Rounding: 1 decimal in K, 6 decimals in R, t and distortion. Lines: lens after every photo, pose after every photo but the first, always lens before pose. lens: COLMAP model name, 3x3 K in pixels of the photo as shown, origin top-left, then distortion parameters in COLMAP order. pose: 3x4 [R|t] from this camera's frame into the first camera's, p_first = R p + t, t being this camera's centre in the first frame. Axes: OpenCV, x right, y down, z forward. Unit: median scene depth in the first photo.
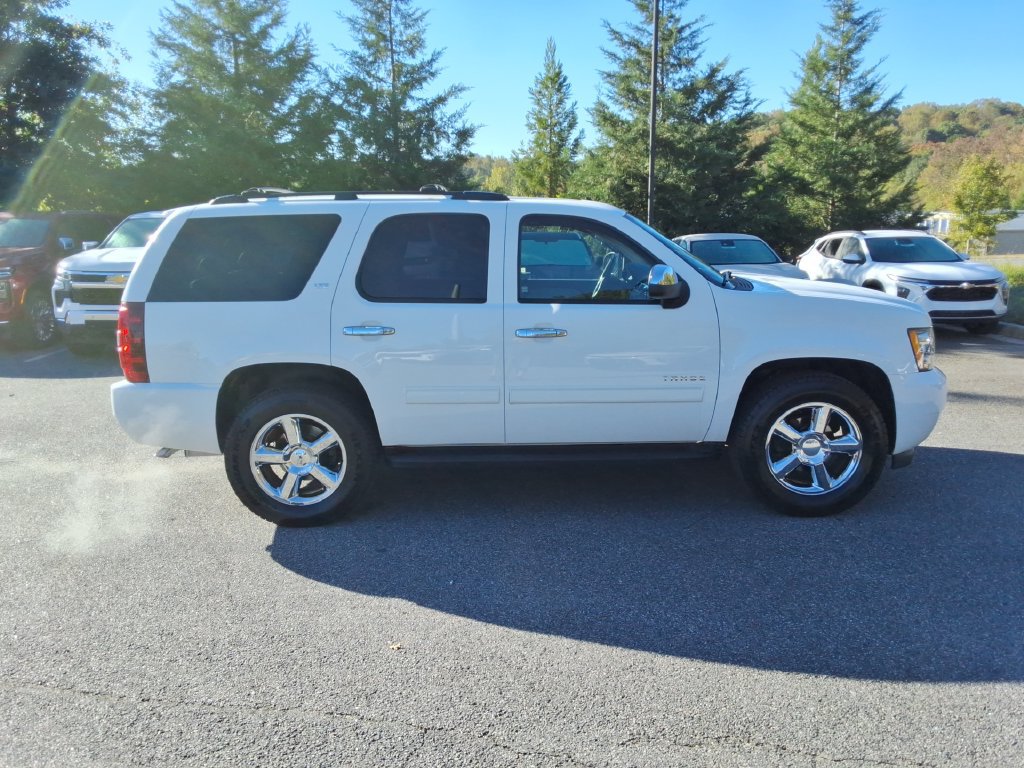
lens RADIAL K [[808.8, 0, 511.0], [0, 808.8, 387.2], [0, 0, 1]] dist [0.089596, -0.128166]
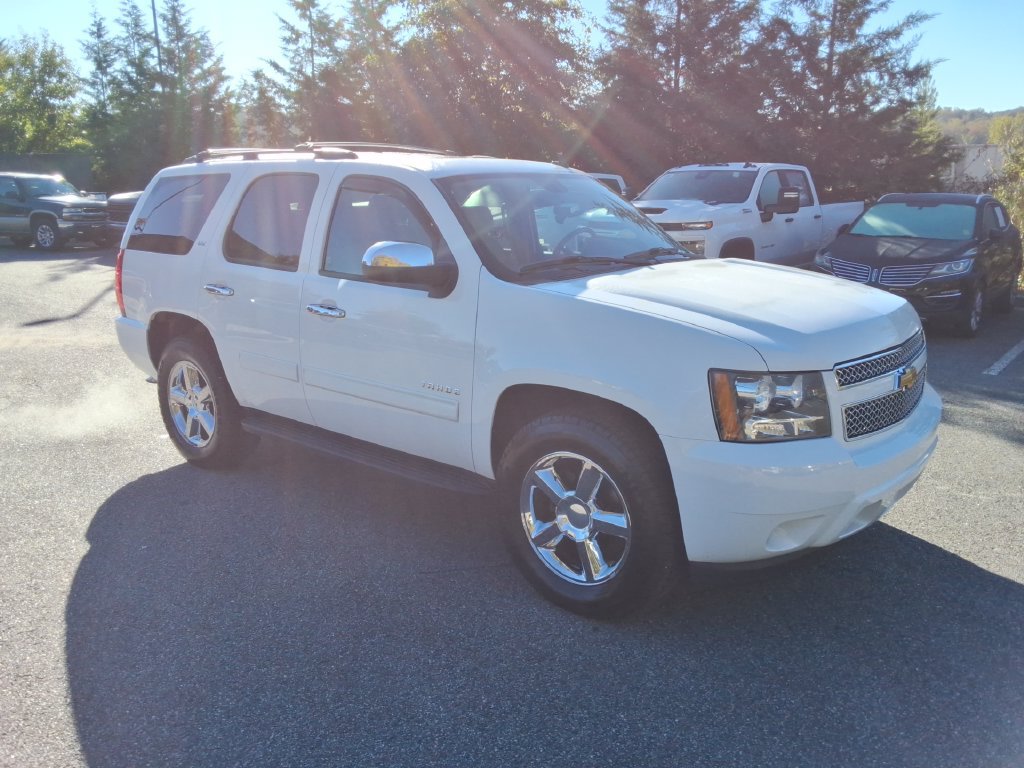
lens RADIAL K [[808.8, 0, 513.9], [0, 808.8, 387.3], [0, 0, 1]] dist [0.089596, -0.128166]
pose [[0.754501, 0.169285, -0.634090, 0.214328], [-0.138651, 0.985469, 0.098113, -0.027343], [0.641486, 0.013891, 0.767009, 0.122626]]
